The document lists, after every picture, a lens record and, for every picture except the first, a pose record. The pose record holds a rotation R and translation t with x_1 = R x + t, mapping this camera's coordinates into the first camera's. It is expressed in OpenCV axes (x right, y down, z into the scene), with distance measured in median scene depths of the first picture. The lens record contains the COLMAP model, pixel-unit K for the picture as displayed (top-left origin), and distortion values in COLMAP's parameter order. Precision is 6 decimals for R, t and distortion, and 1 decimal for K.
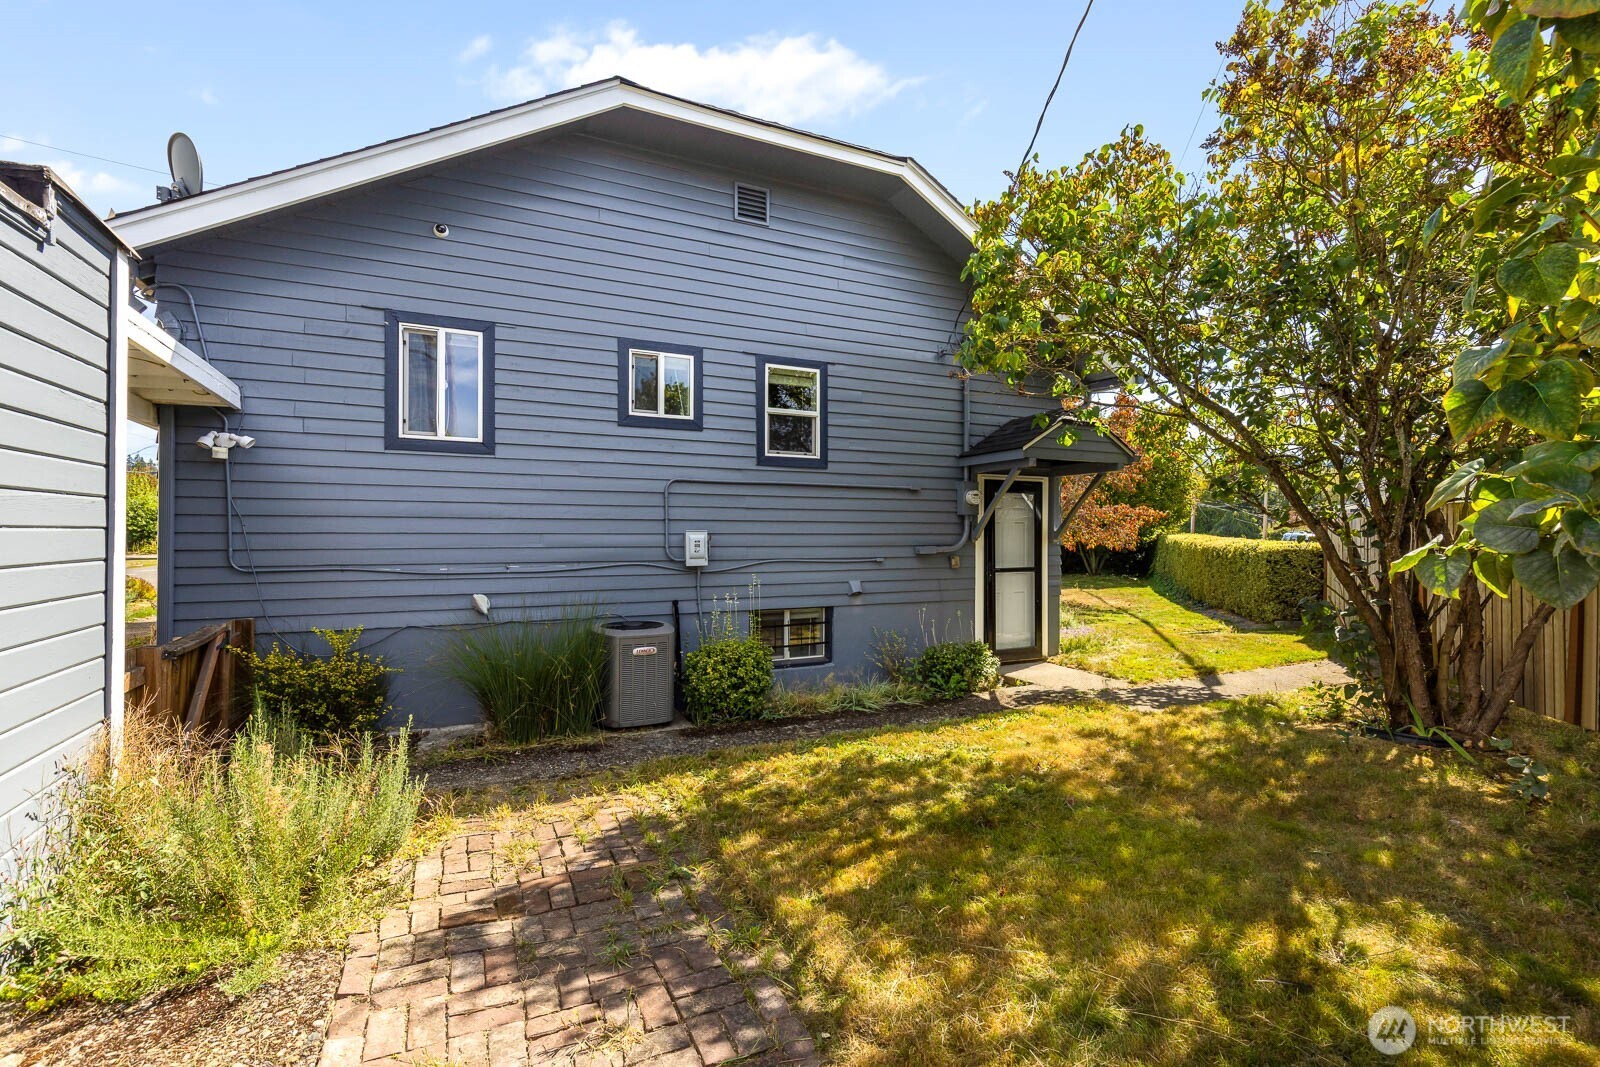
lens RADIAL K [[728.1, 0, 796.9], [0, 728.1, 532.6], [0, 0, 1]] dist [0.020777, -0.000007]
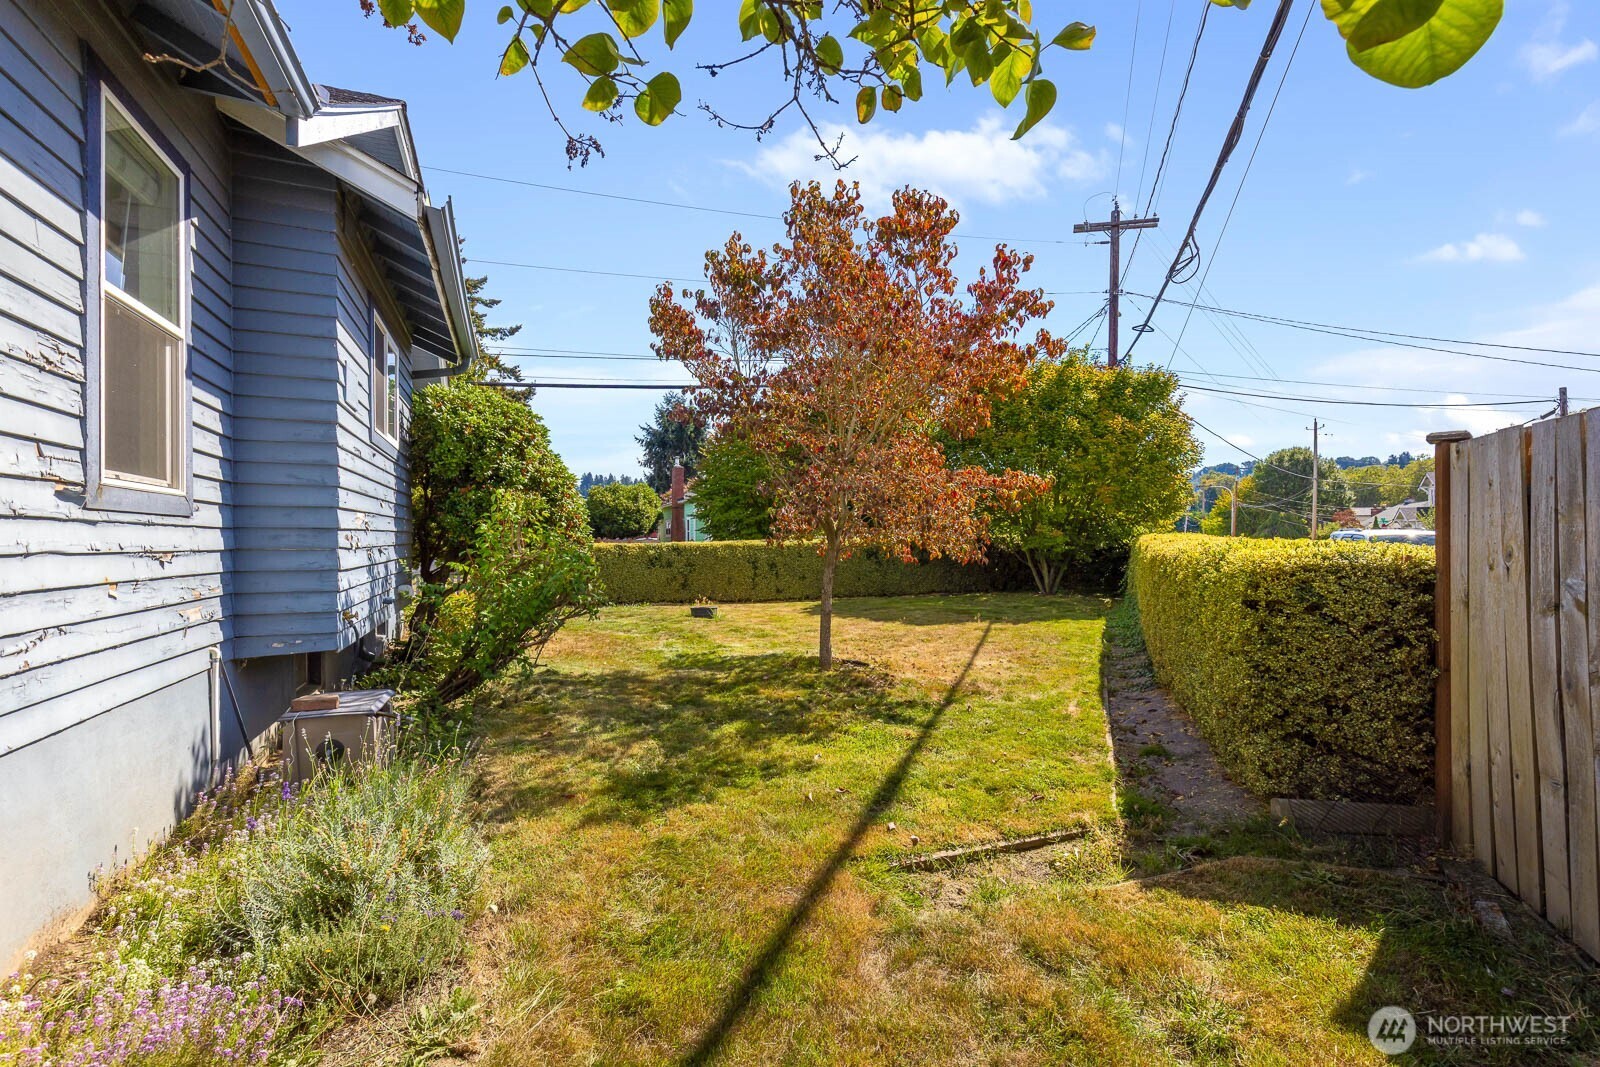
lens RADIAL K [[728.1, 0, 796.9], [0, 728.1, 532.6], [0, 0, 1]] dist [0.020777, -0.000007]
pose [[0.998634, -0.005555, -0.051953, 0.463700], [0.005039, 0.999937, -0.010062, 0.011050], [0.052006, 0.009787, 0.998599, 0.673309]]
